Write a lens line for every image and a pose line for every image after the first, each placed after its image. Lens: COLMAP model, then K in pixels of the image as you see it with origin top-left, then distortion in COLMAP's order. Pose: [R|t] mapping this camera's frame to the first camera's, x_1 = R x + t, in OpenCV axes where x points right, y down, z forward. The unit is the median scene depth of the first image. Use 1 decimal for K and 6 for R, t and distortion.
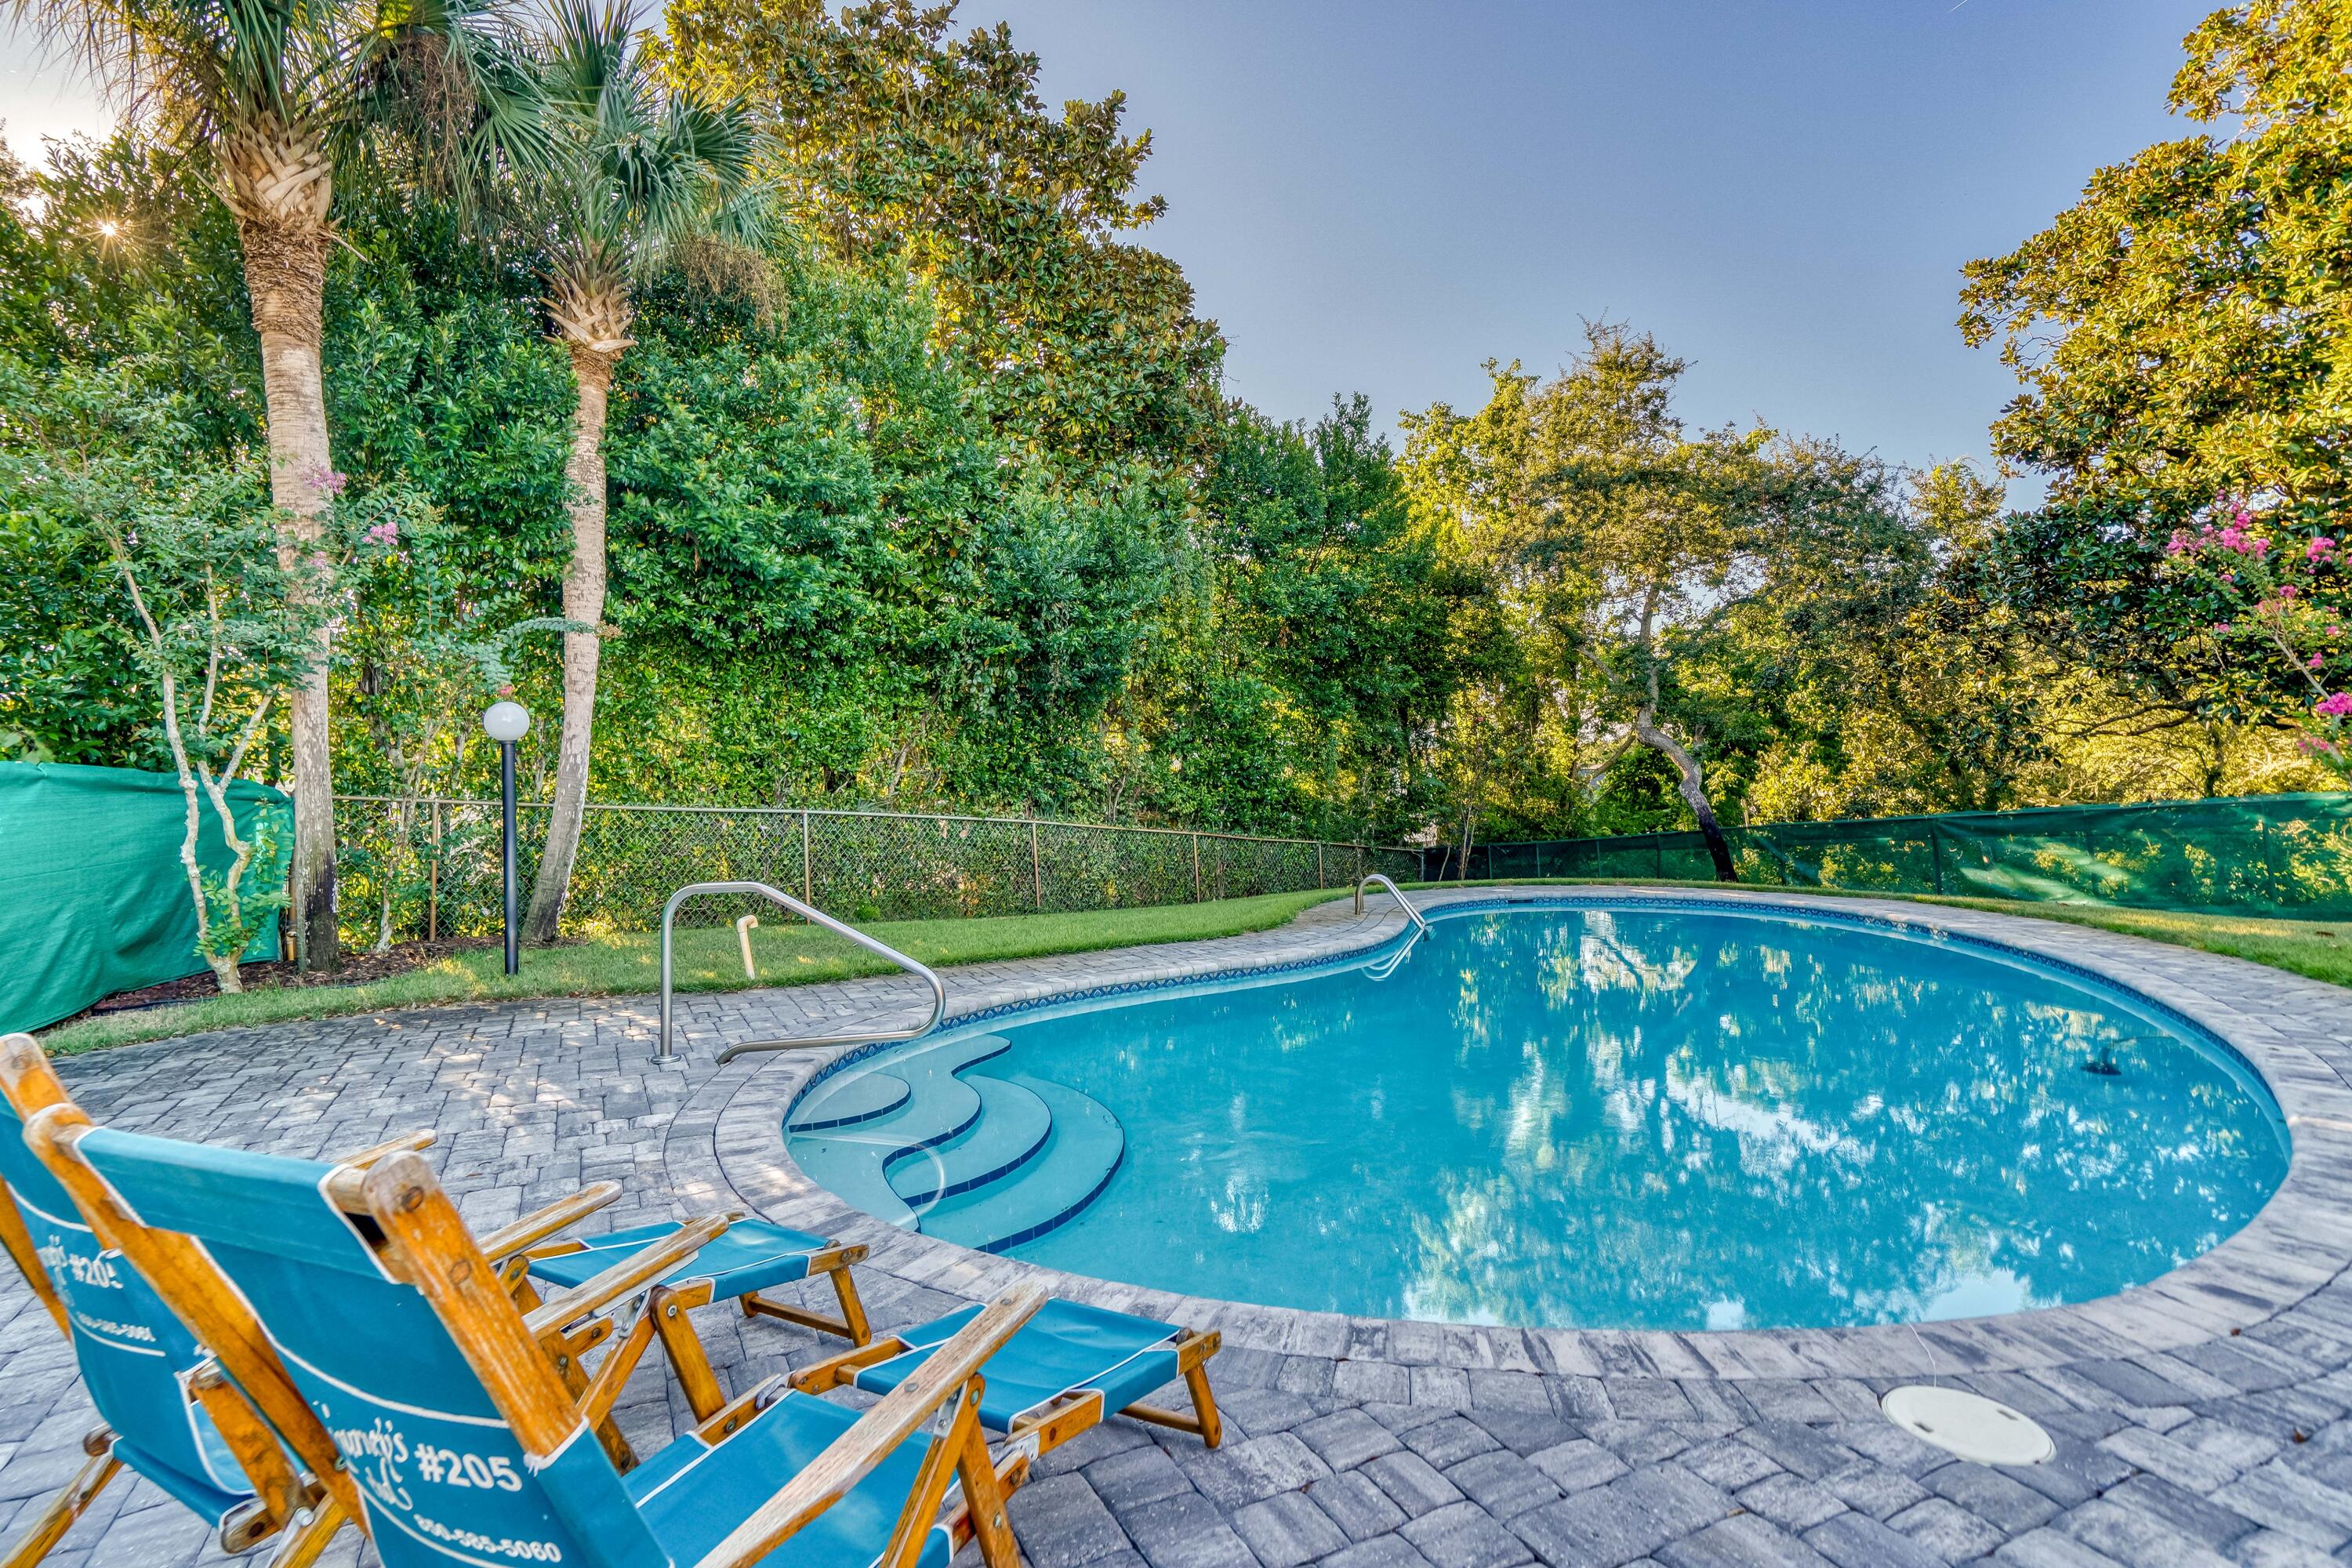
lens RADIAL K [[1095.7, 0, 1183.7], [0, 1095.7, 768.4], [0, 0, 1]] dist [-0.000121, 0.006032]
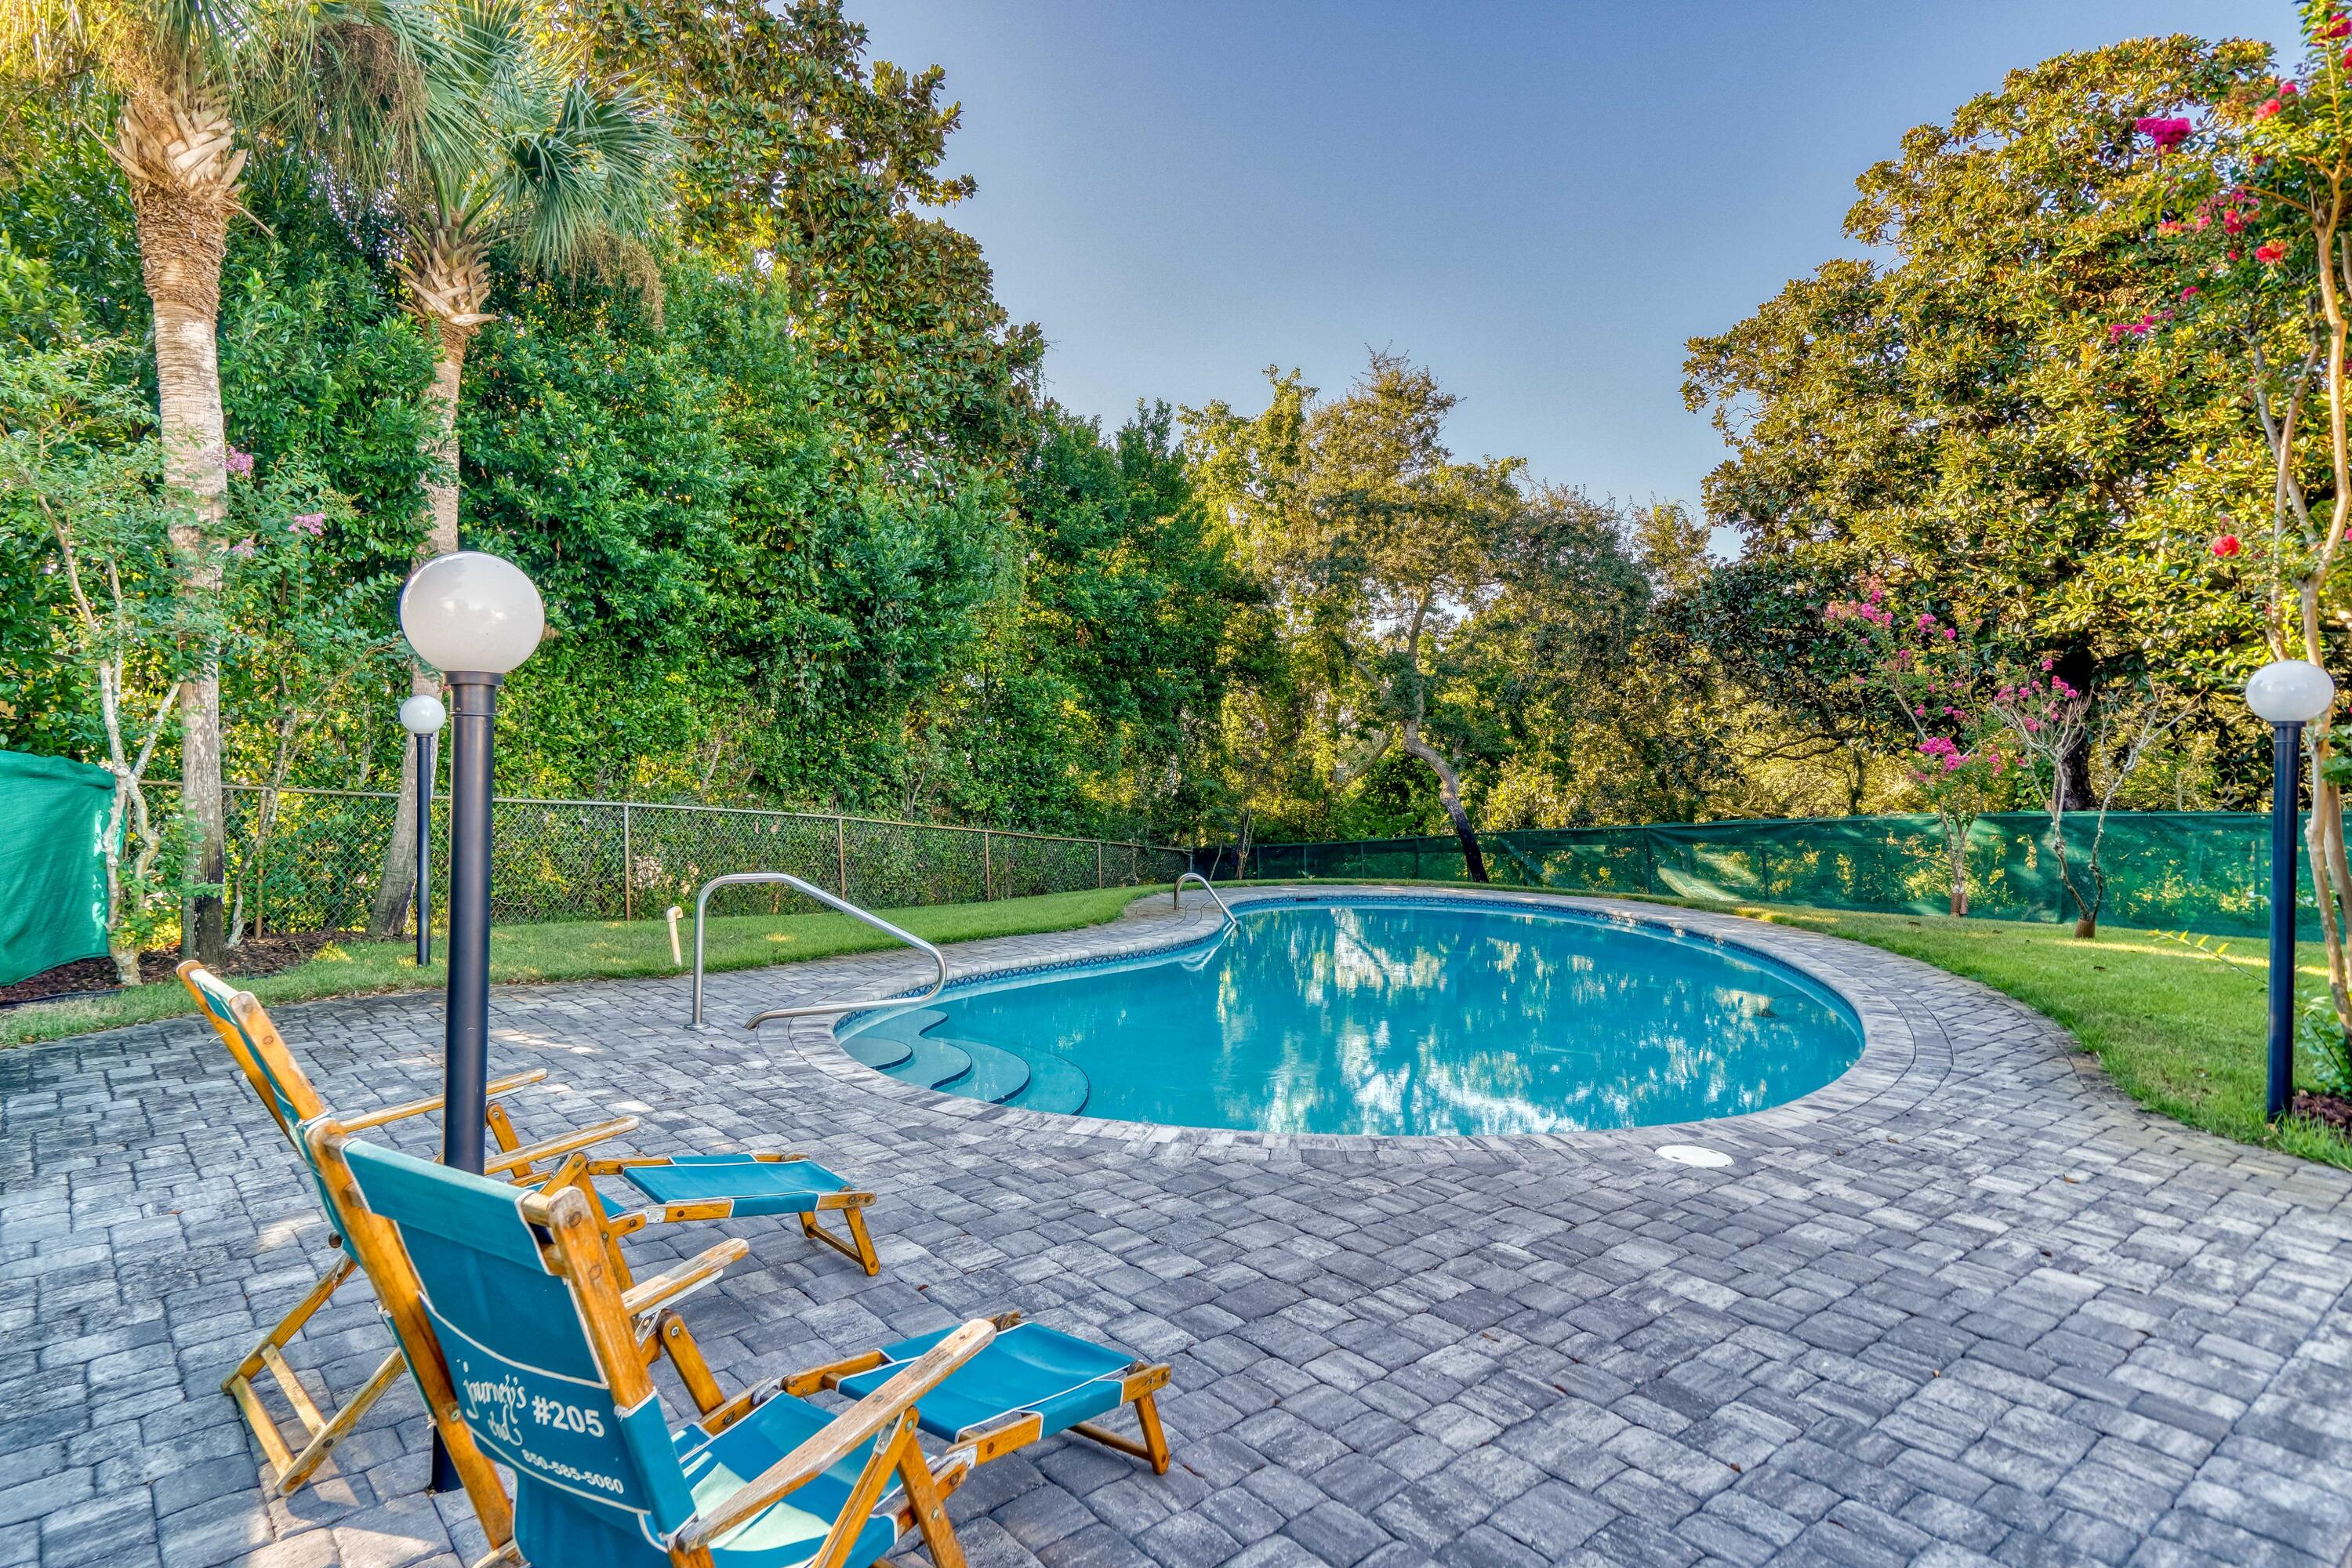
lens RADIAL K [[1204.6, 0, 1181.8], [0, 1204.6, 780.9], [0, 0, 1]] dist [0.023788, 0.006333]
pose [[0.971039, 0.024608, 0.237650, -0.090132], [-0.028931, 0.999473, 0.014719, -0.008145], [-0.237163, -0.021168, 0.971239, -0.110546]]
